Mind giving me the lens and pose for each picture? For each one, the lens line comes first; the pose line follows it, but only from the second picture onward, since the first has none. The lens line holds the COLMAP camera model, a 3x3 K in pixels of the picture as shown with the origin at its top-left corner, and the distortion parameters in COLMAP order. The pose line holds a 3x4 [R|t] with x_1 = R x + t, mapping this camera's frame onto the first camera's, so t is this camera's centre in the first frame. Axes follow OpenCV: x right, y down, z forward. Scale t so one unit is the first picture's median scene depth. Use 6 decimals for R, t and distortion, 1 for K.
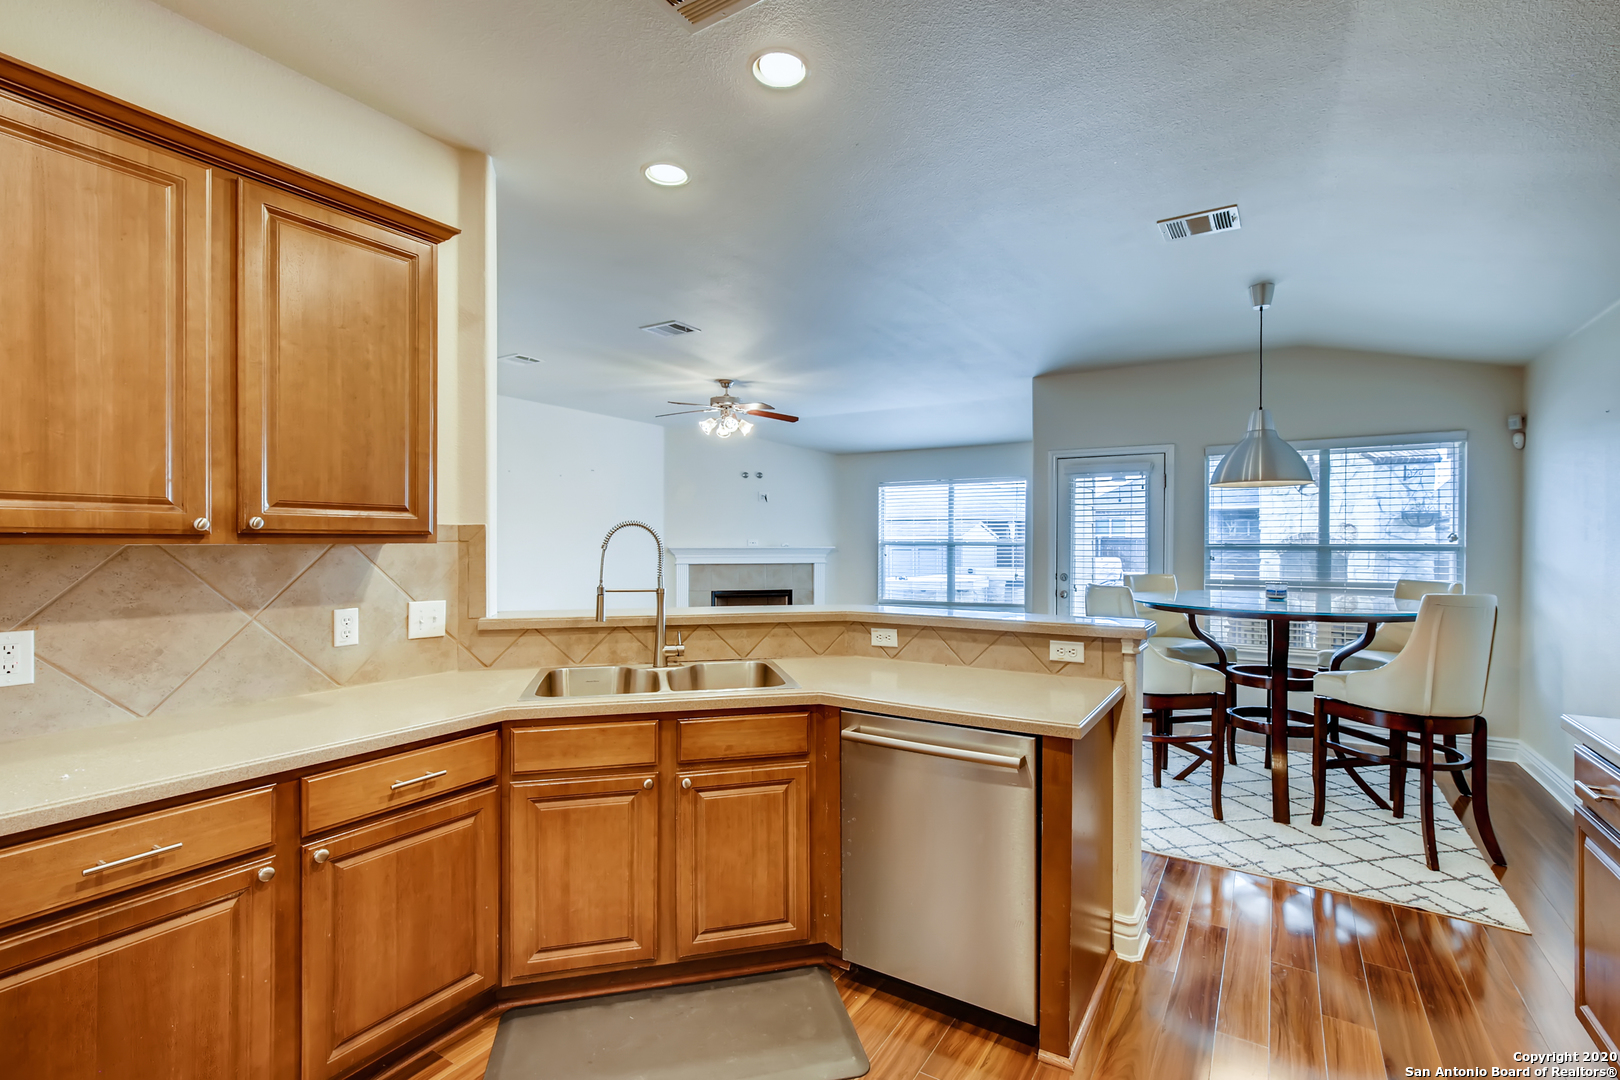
lens RADIAL K [[731.2, 0, 816.7], [0, 731.2, 547.7], [0, 0, 1]] dist [0.004231, 0.000641]
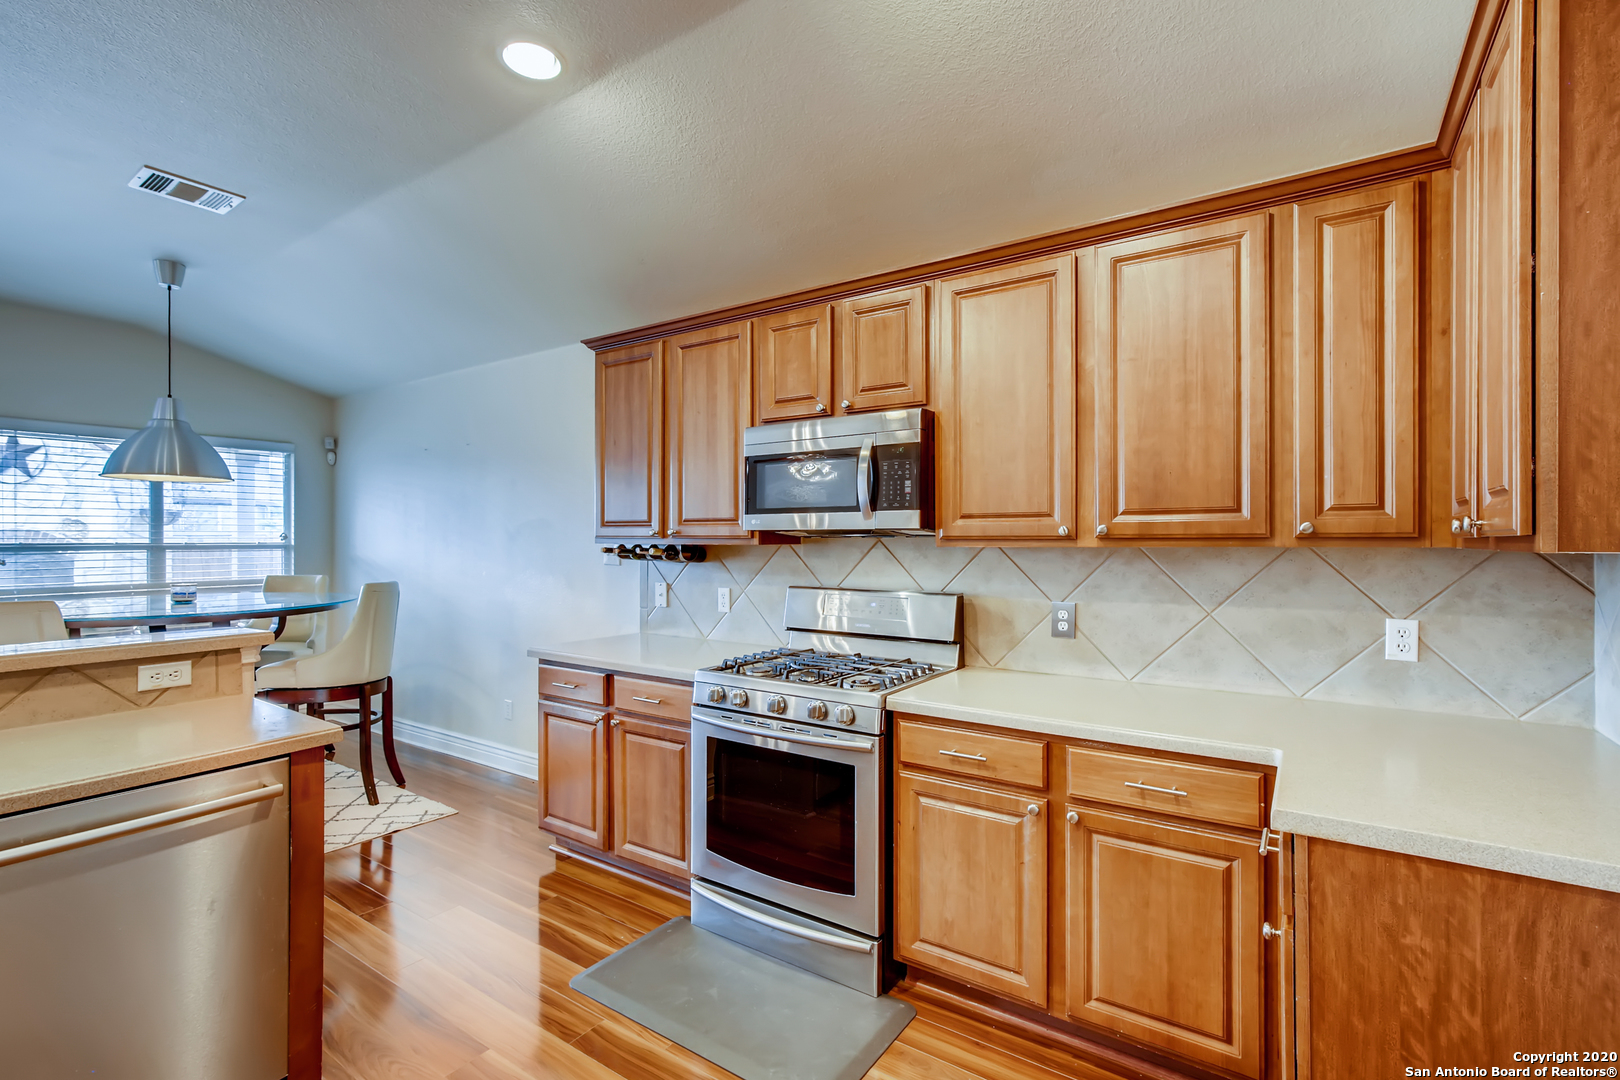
lens RADIAL K [[731.2, 0, 816.6], [0, 731.2, 541.1], [0, 0, 1]] dist [0.004231, 0.000641]
pose [[0.053013, -0.003517, 0.998588, -0.268941], [0.010790, 0.999937, 0.002949, -0.001758], [-0.998536, 0.010618, 0.053047, 0.139273]]
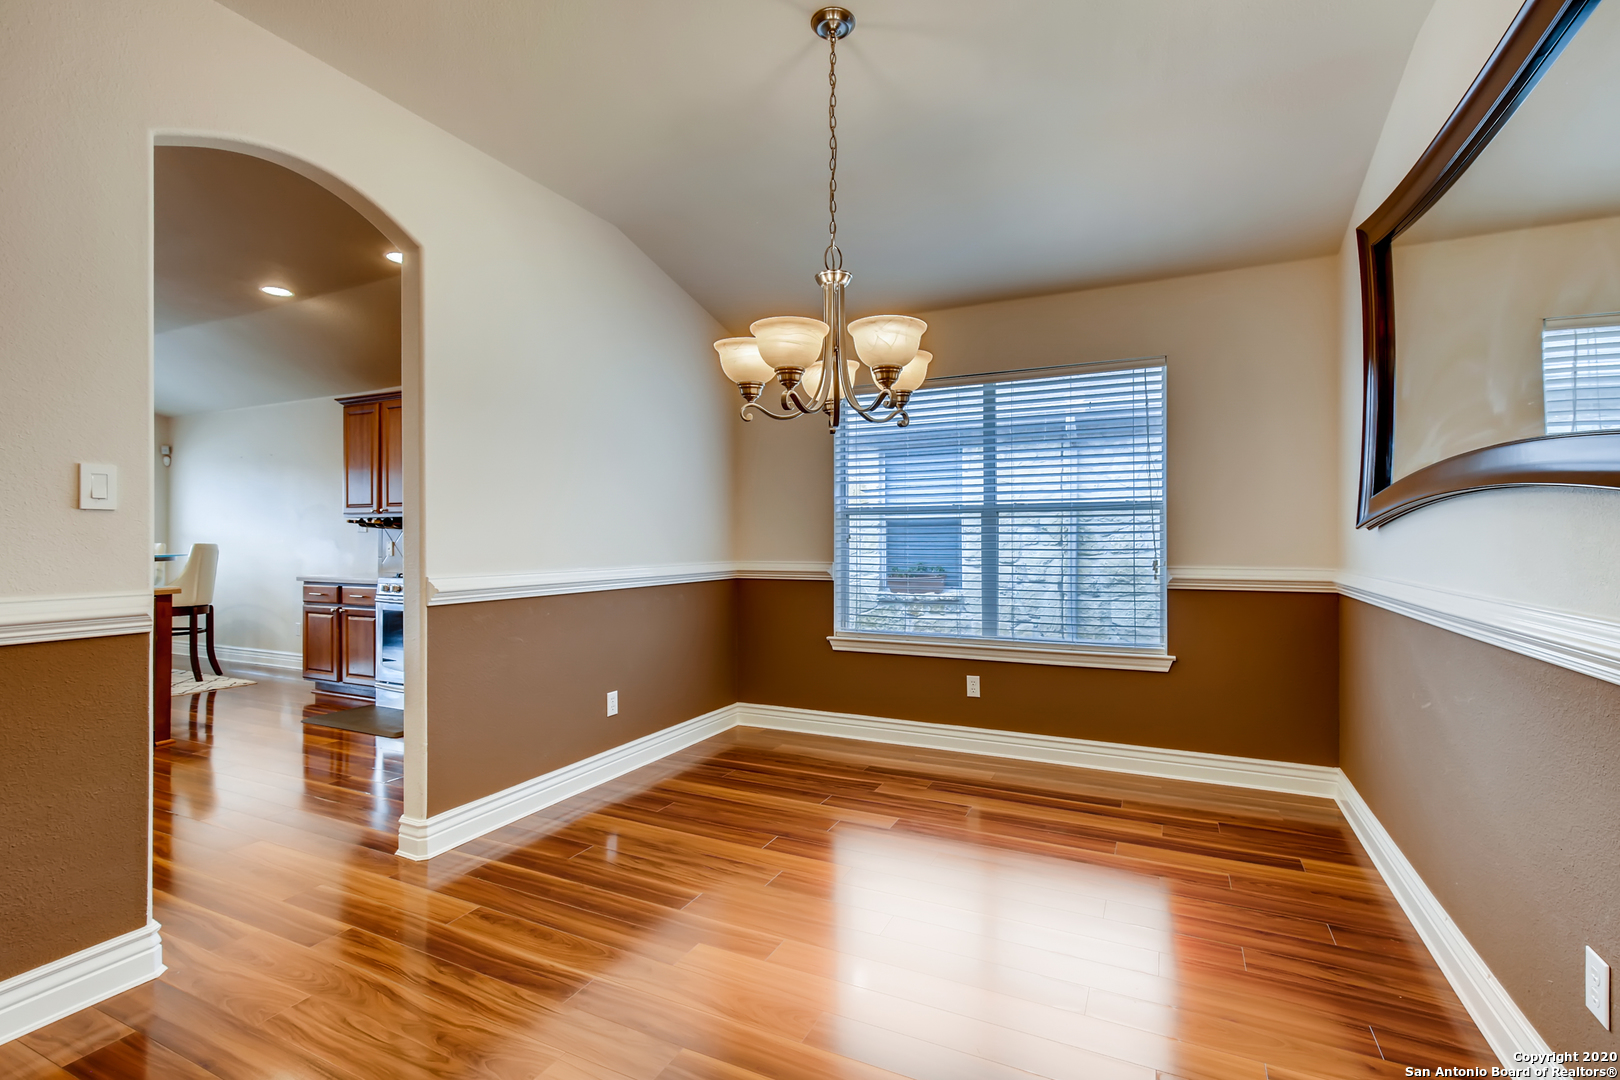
lens RADIAL K [[731.2, 0, 815.2], [0, 731.2, 538.6], [0, 0, 1]] dist [0.004231, 0.000641]
pose [[-0.095697, -0.004930, 0.995398, -1.077737], [0.008542, 0.999947, 0.005773, 0.049003], [-0.995374, 0.009055, -0.095650, -0.424686]]
